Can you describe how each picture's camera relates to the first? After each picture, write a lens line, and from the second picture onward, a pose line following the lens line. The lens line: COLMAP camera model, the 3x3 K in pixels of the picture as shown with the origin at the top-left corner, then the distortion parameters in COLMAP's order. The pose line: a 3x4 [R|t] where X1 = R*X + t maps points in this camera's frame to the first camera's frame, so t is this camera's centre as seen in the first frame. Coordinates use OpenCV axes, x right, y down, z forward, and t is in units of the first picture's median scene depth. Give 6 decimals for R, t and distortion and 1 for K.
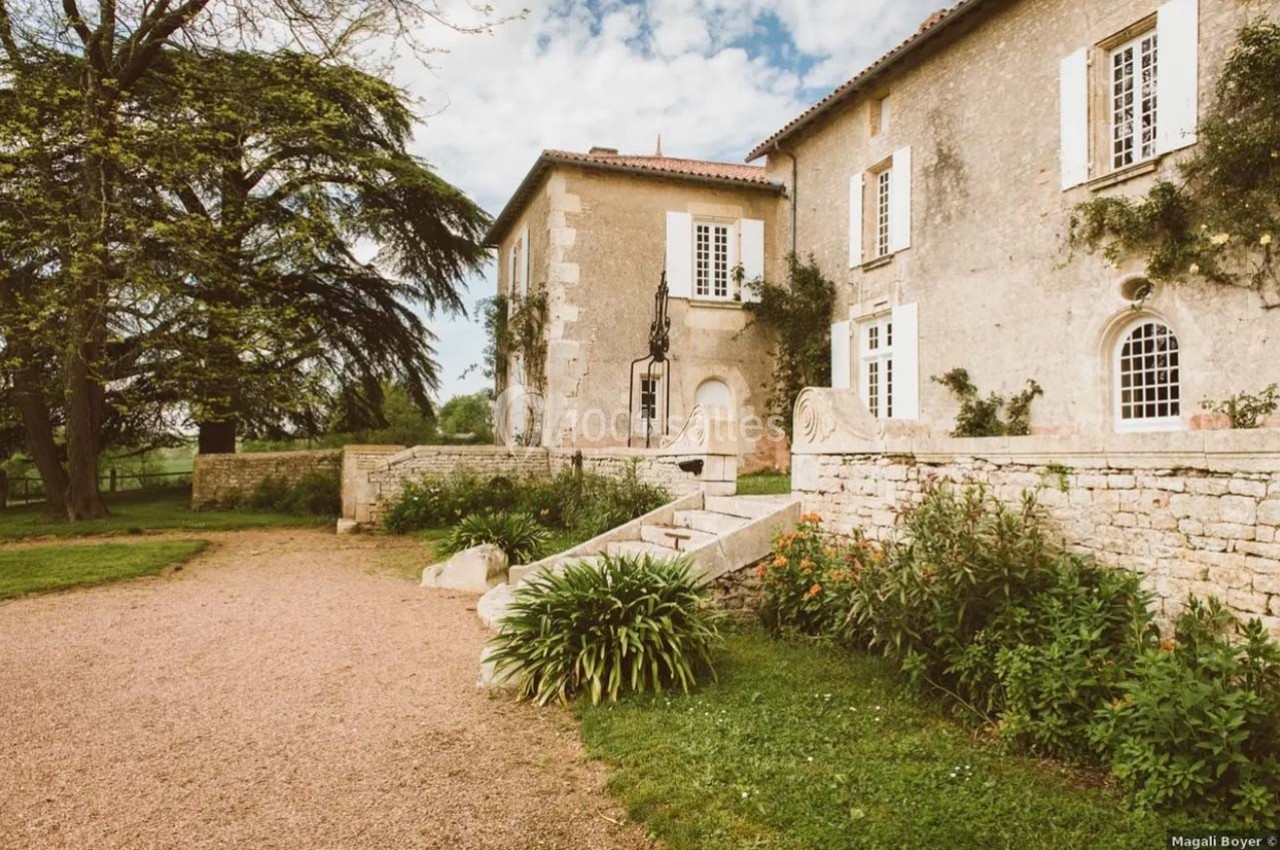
lens RADIAL K [[903.2, 0, 650.0], [0, 903.2, 427.9], [0, 0, 1]] dist [0.012916, 0.003745]
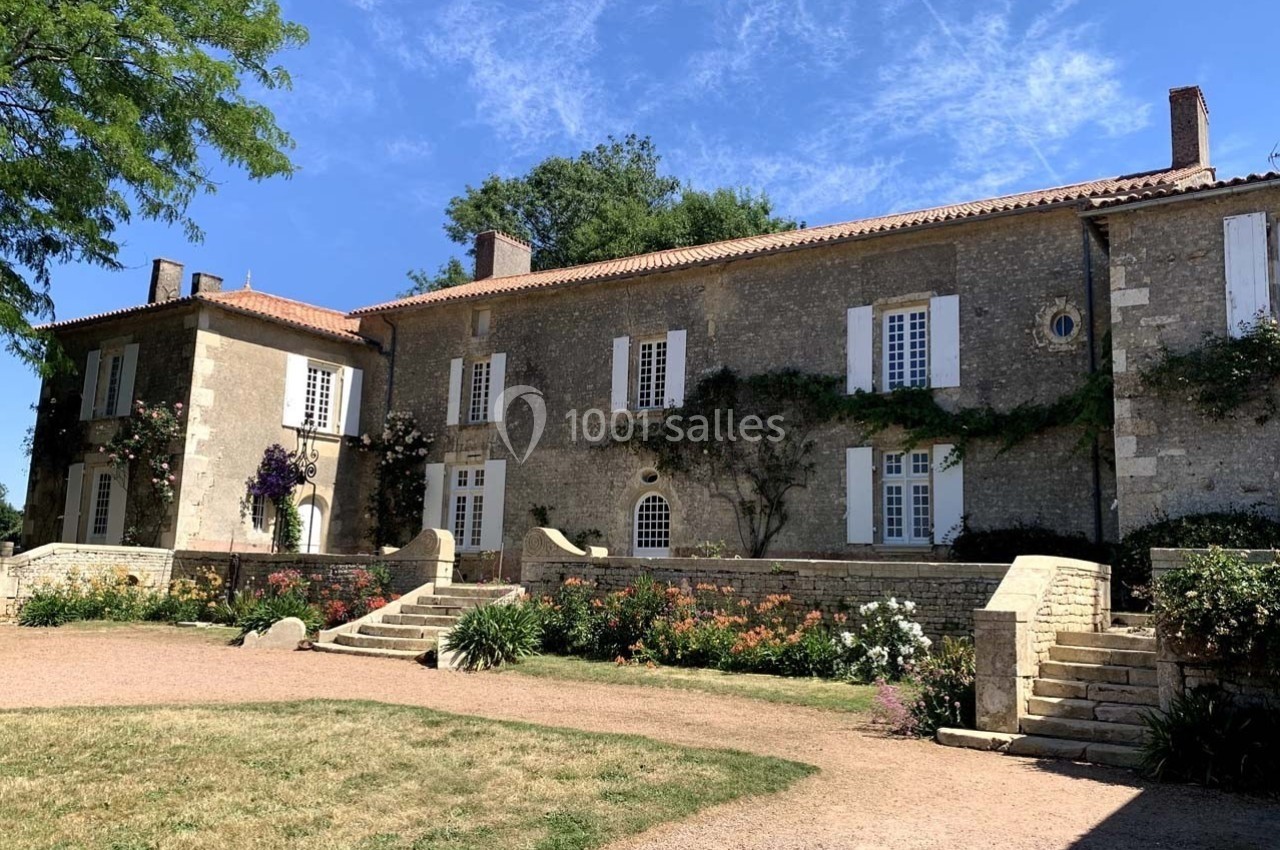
lens RADIAL K [[1059.7, 0, 635.9], [0, 1059.7, 435.2], [0, 0, 1]] dist [0.036653, -0.006508]
pose [[0.819622, 0.098944, 0.564296, -0.673728], [-0.045940, 0.993153, -0.107413, -0.004824], [-0.571060, 0.062114, 0.818555, -0.707547]]
